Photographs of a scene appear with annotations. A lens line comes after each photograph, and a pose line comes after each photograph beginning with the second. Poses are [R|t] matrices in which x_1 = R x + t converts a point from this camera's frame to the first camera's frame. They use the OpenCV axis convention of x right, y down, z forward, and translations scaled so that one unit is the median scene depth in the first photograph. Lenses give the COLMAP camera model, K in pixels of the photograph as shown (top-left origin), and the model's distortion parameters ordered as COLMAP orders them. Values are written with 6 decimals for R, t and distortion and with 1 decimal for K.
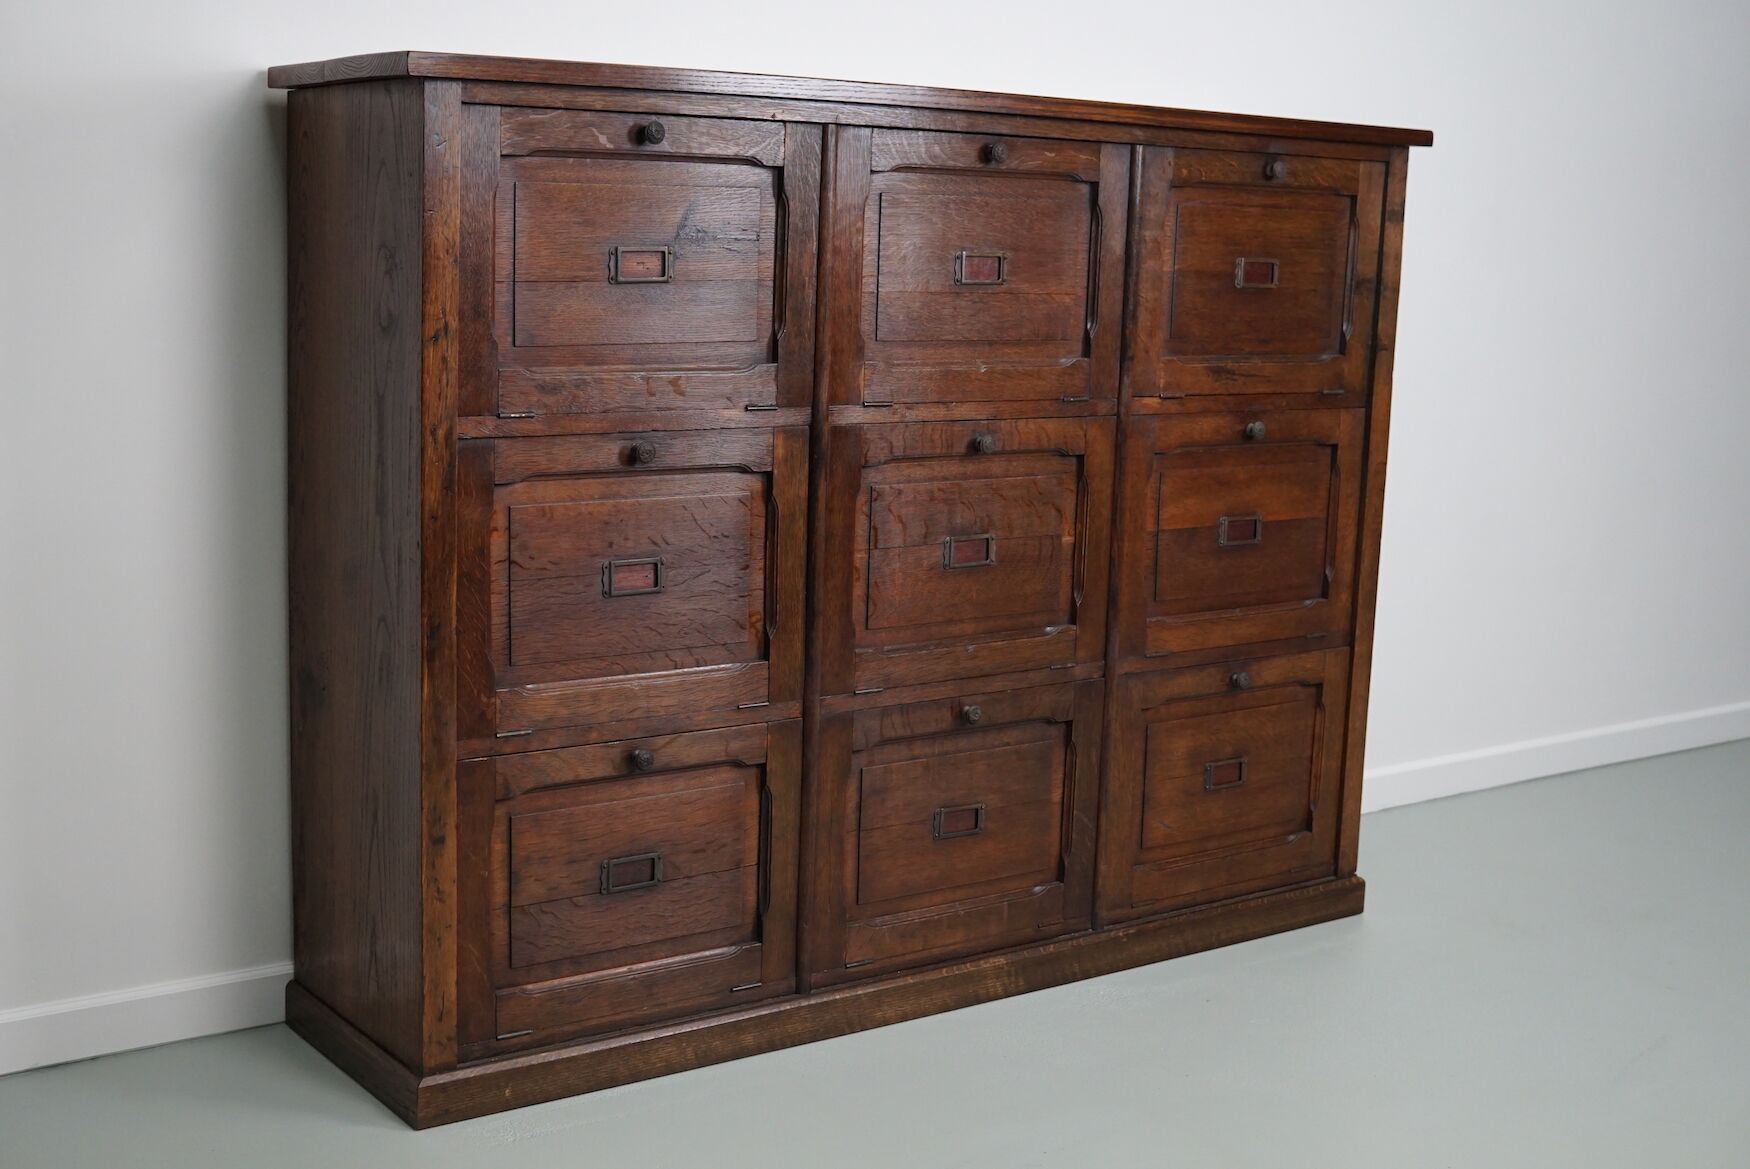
lens RADIAL K [[2266.8, 0, 875.0], [0, 2266.8, 584.5], [0, 0, 1]] dist [-0.157320, 0.361559]
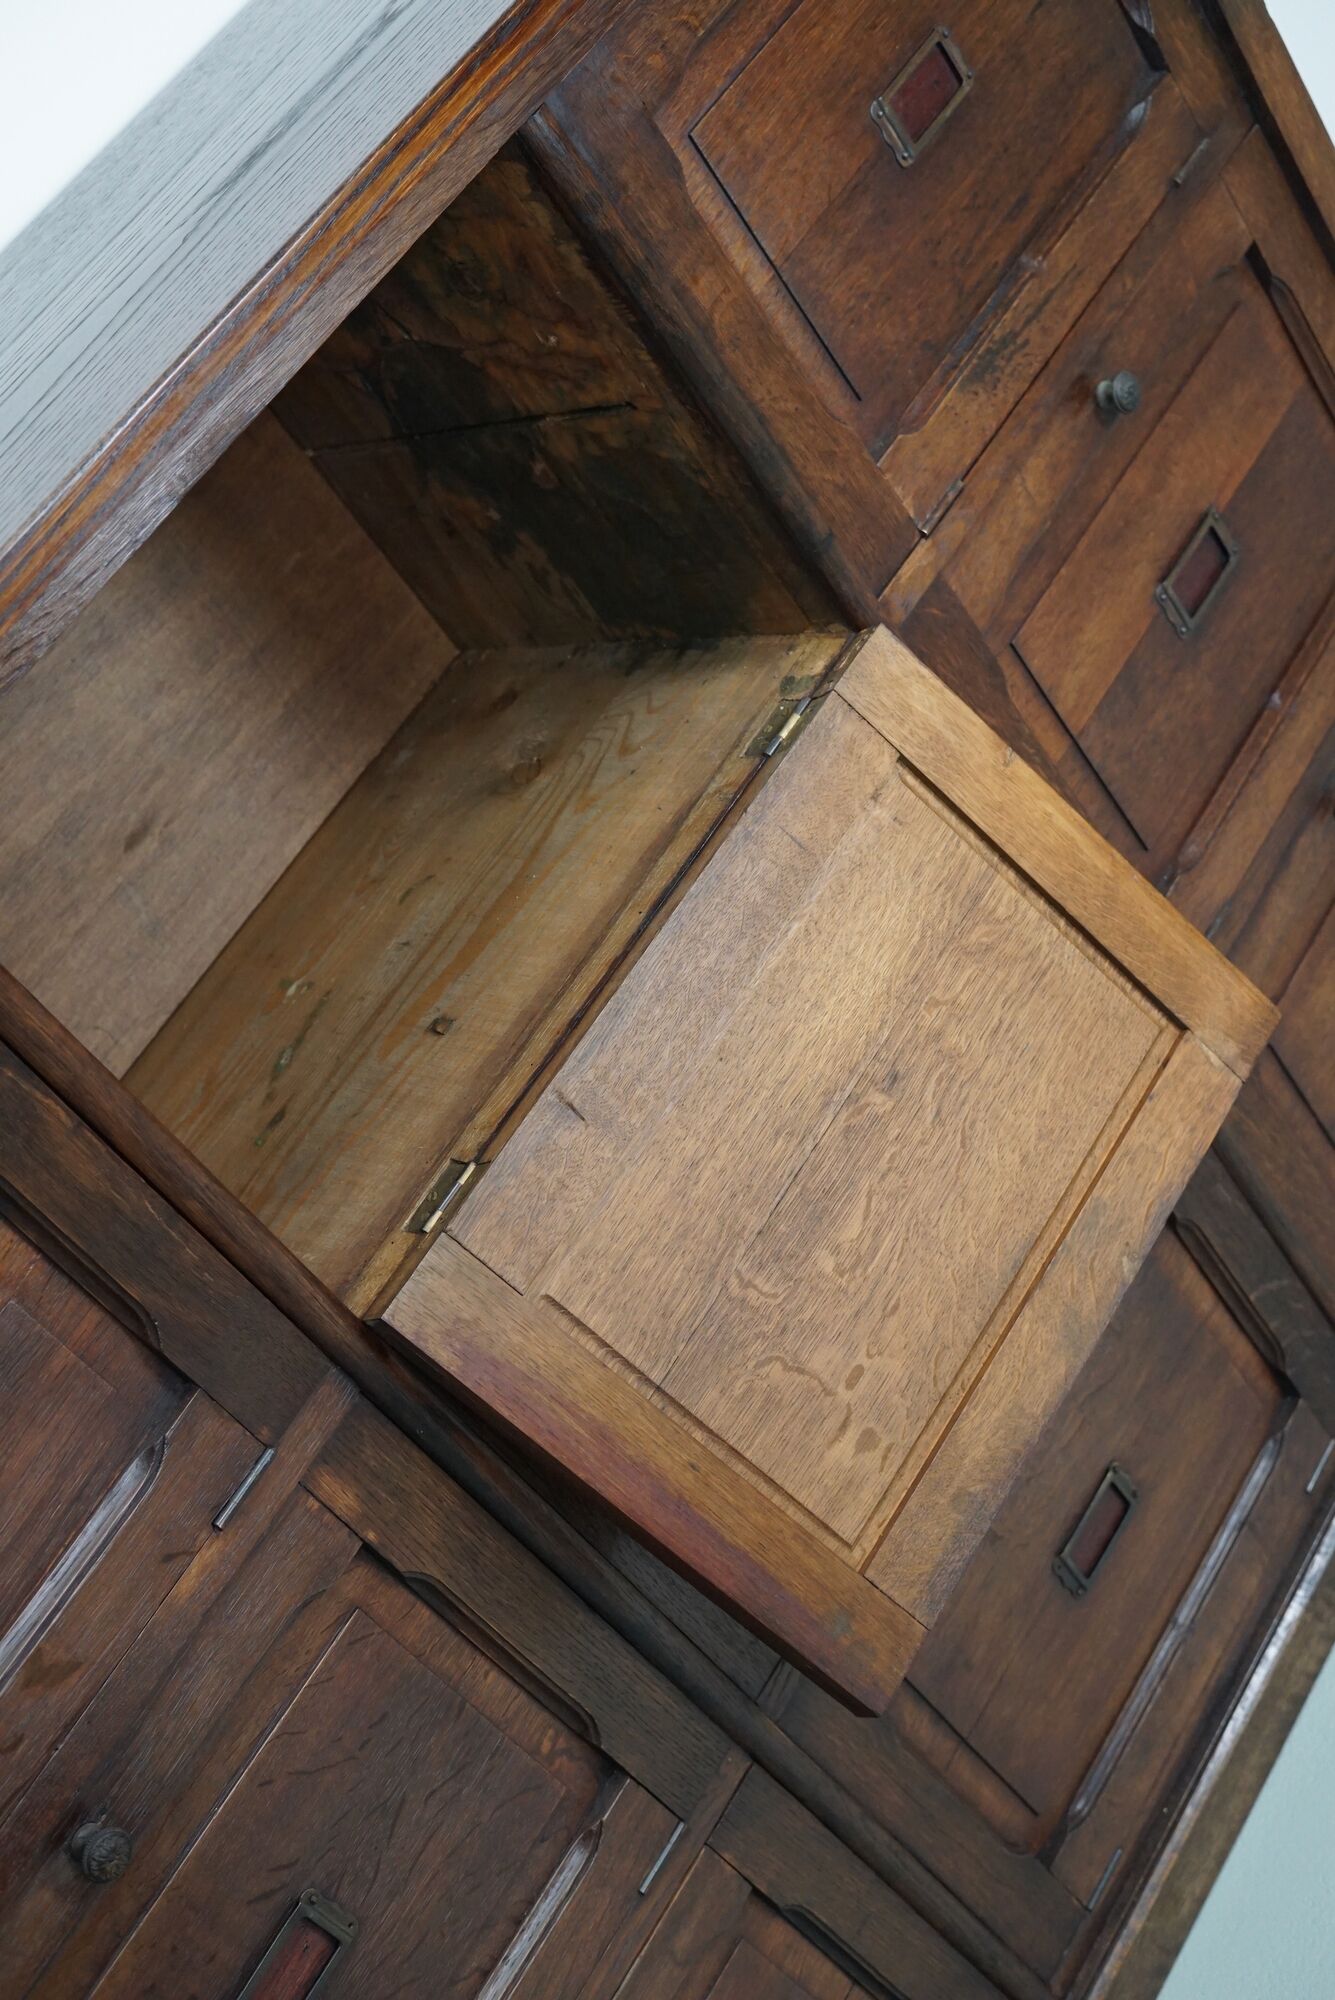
lens RADIAL K [[2590.7, 0, 674.8], [0, 2590.7, 997.0], [0, 0, 1]] dist [-0.157320, 0.361559]
pose [[0.795534, -0.588750, -0.143178, 0.118759], [0.593366, 0.709167, 0.380787, -0.254276], [-0.122651, -0.387886, 0.913510, 0.595819]]
